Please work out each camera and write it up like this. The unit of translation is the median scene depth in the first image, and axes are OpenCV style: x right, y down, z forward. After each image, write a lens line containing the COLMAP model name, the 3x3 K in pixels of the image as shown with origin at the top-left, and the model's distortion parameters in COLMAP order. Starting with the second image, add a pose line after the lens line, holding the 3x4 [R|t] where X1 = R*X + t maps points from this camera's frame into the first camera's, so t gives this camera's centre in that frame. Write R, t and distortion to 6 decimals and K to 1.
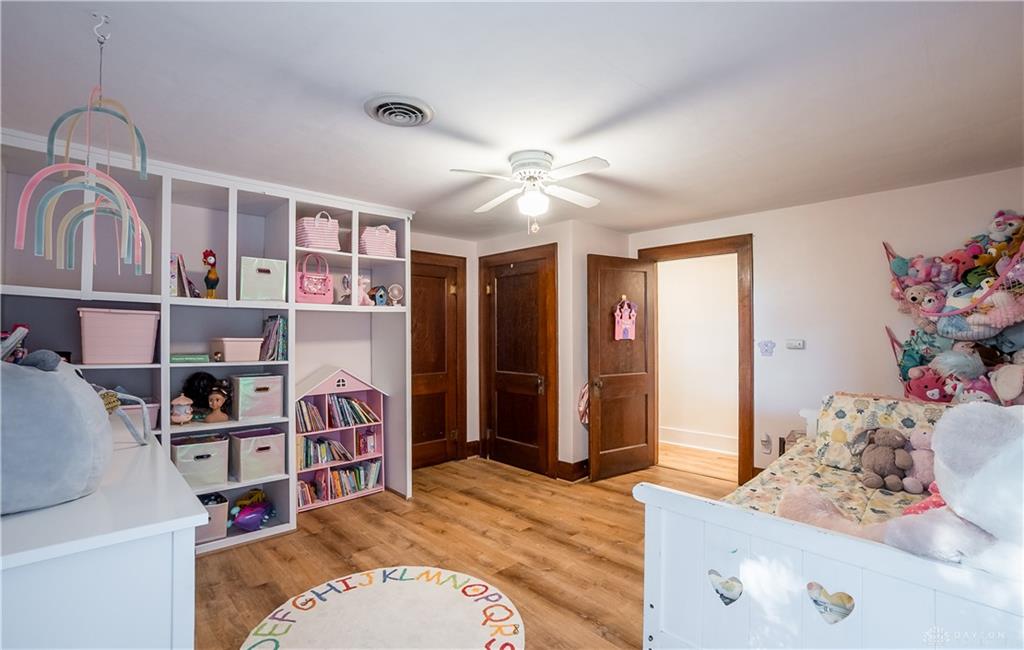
lens RADIAL K [[466.8, 0, 504.5], [0, 466.8, 327.1], [0, 0, 1]] dist [-0.001480, -0.000065]
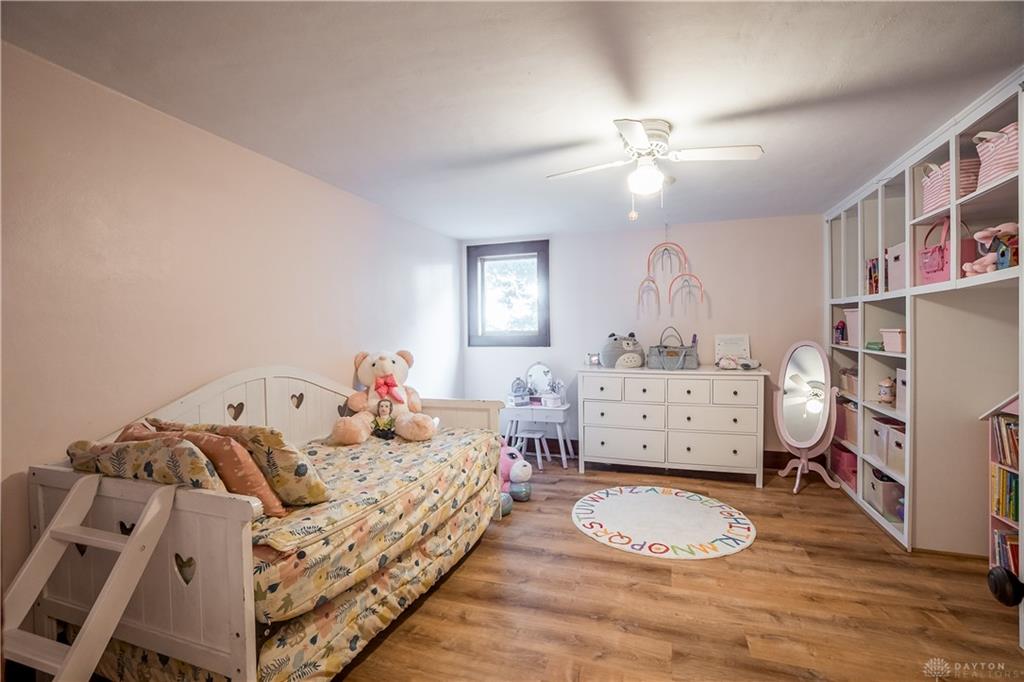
lens RADIAL K [[461.1, 0, 509.4], [0, 461.1, 339.7], [0, 0, 1]] dist [-0.000705, -0.000014]
pose [[-0.882763, 0.011061, -0.469689, 0.724094], [0.011212, 0.999934, 0.002475, 0.039612], [0.469686, -0.003082, -0.882828, 1.686453]]
